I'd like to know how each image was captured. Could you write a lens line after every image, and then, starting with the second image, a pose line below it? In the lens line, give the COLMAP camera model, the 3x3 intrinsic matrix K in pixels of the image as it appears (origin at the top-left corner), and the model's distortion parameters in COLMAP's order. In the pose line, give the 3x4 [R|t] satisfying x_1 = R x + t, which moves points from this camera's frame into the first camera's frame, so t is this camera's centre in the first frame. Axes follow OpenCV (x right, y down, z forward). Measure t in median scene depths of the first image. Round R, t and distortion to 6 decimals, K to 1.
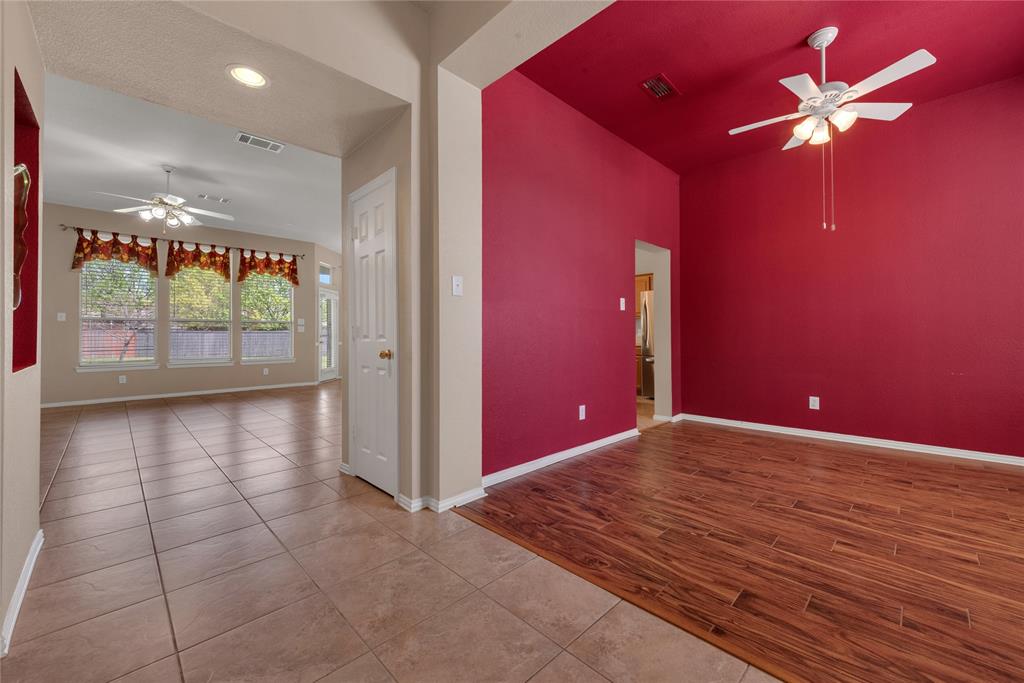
lens RADIAL K [[412.9, 0, 525.6], [0, 412.9, 332.1], [0, 0, 1]] dist [0.013887, -0.002497]
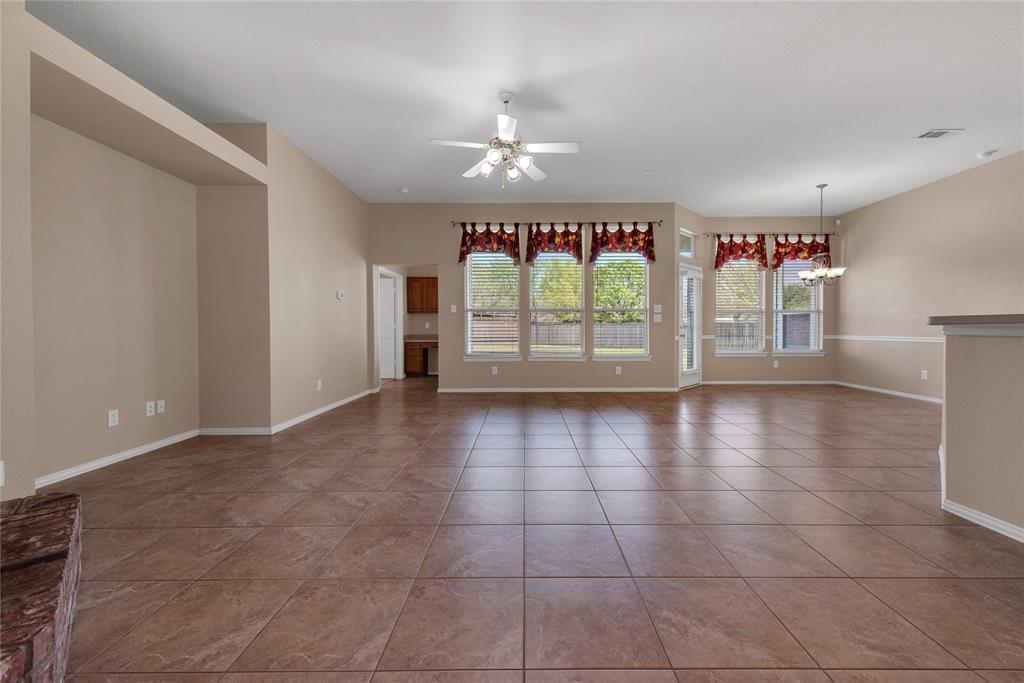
lens RADIAL K [[412.9, 0, 526.4], [0, 412.9, 329.3], [0, 0, 1]] dist [0.013887, -0.002497]
pose [[0.715007, 0.004095, -0.699105, -0.215826], [0.004606, 0.999934, 0.010568, 0.004904], [0.699102, -0.010776, 0.714941, 0.337428]]
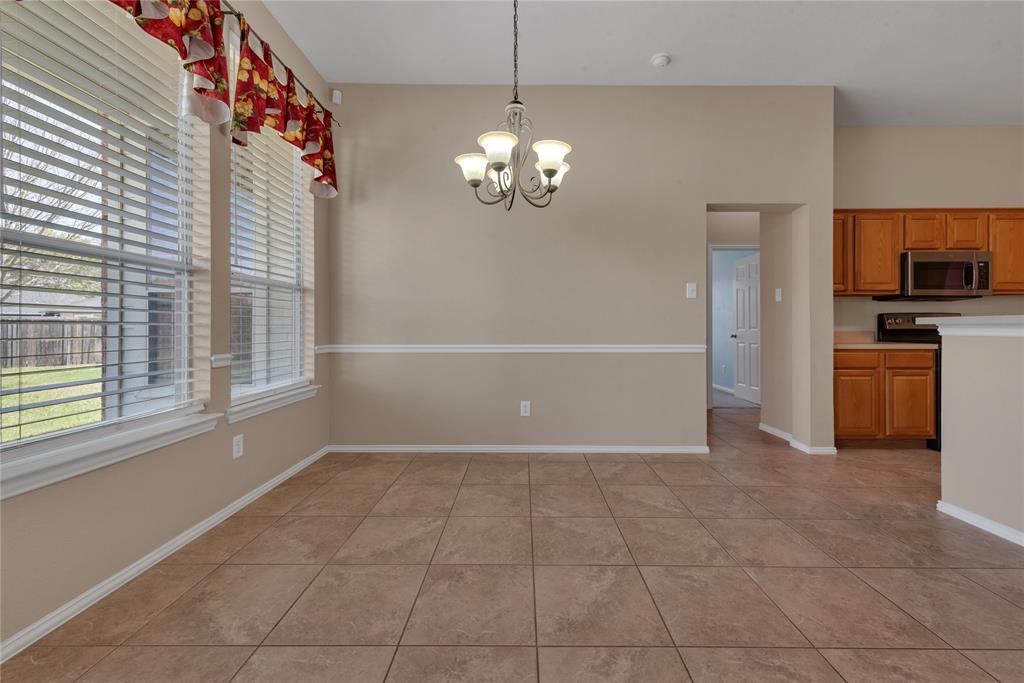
lens RADIAL K [[412.9, 0, 511.6], [0, 412.9, 332.0], [0, 0, 1]] dist [0.013887, -0.002497]
pose [[0.723186, 0.000272, 0.690653, -0.562941], [-0.005096, 0.999975, 0.004943, 0.016560], [-0.690634, -0.007094, 0.723170, 1.132577]]
